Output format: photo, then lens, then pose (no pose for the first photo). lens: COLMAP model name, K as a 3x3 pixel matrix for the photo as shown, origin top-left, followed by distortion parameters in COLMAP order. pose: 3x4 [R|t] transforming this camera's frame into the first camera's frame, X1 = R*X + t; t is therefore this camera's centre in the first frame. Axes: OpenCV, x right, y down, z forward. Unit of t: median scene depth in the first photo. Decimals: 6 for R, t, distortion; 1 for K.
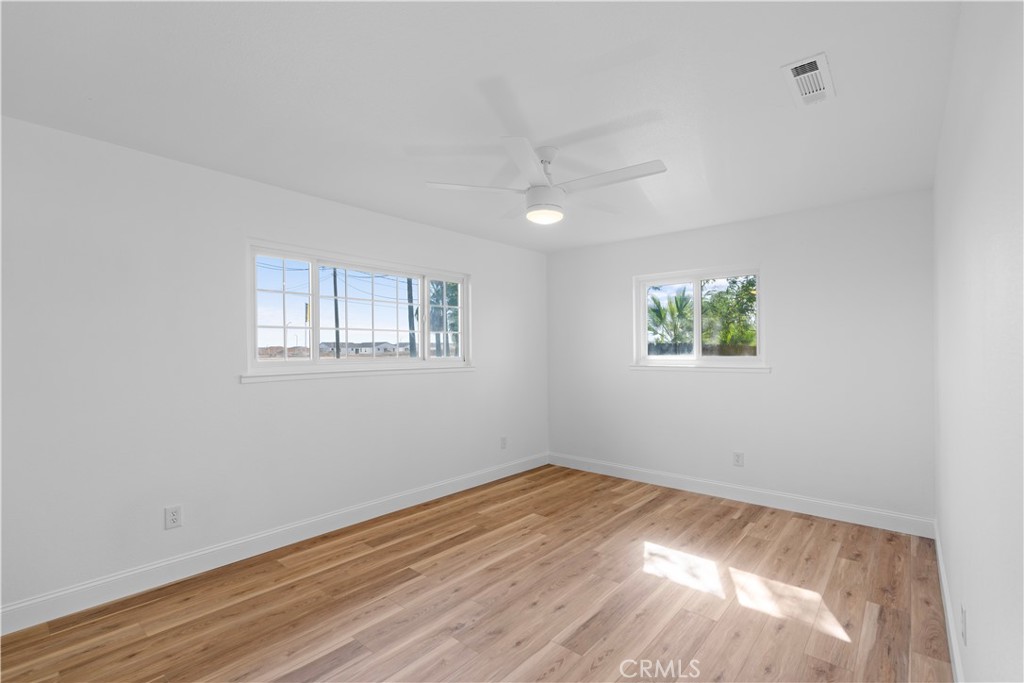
lens RADIAL K [[471.1, 0, 512.0], [0, 471.1, 341.5], [0, 0, 1]] dist [-0.001065, 0.000920]
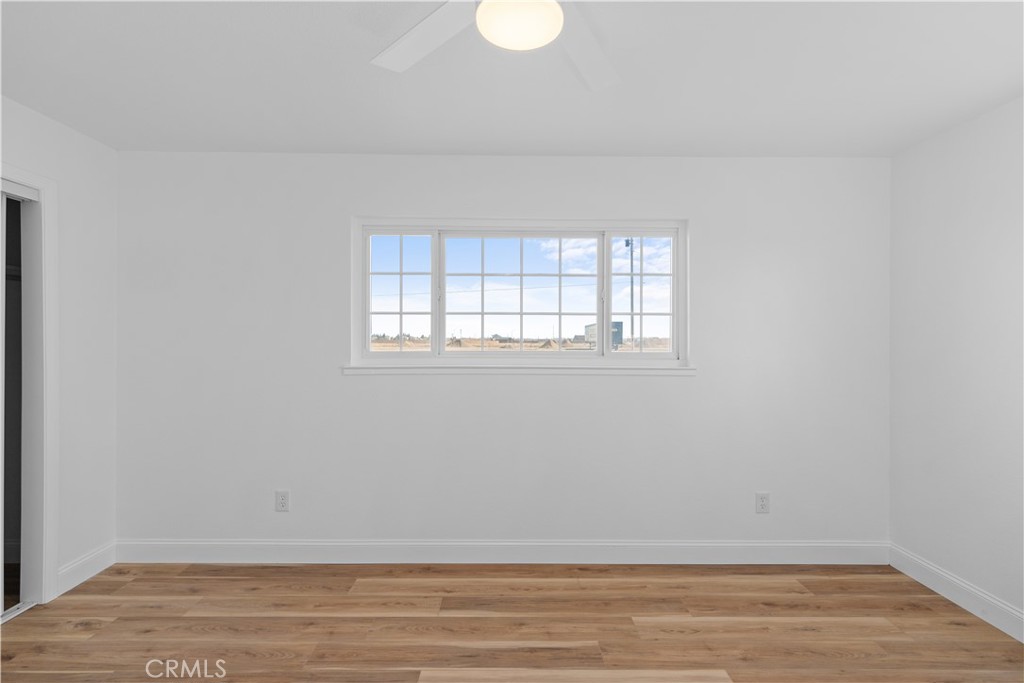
lens RADIAL K [[479.4, 0, 476.4], [0, 479.4, 336.8], [0, 0, 1]] dist [-0.003401, 0.000931]
pose [[0.654990, 0.008677, -0.755588, 0.308273], [0.005502, 0.999853, 0.016252, -0.000166], [0.755617, -0.014803, 0.654846, 0.570655]]
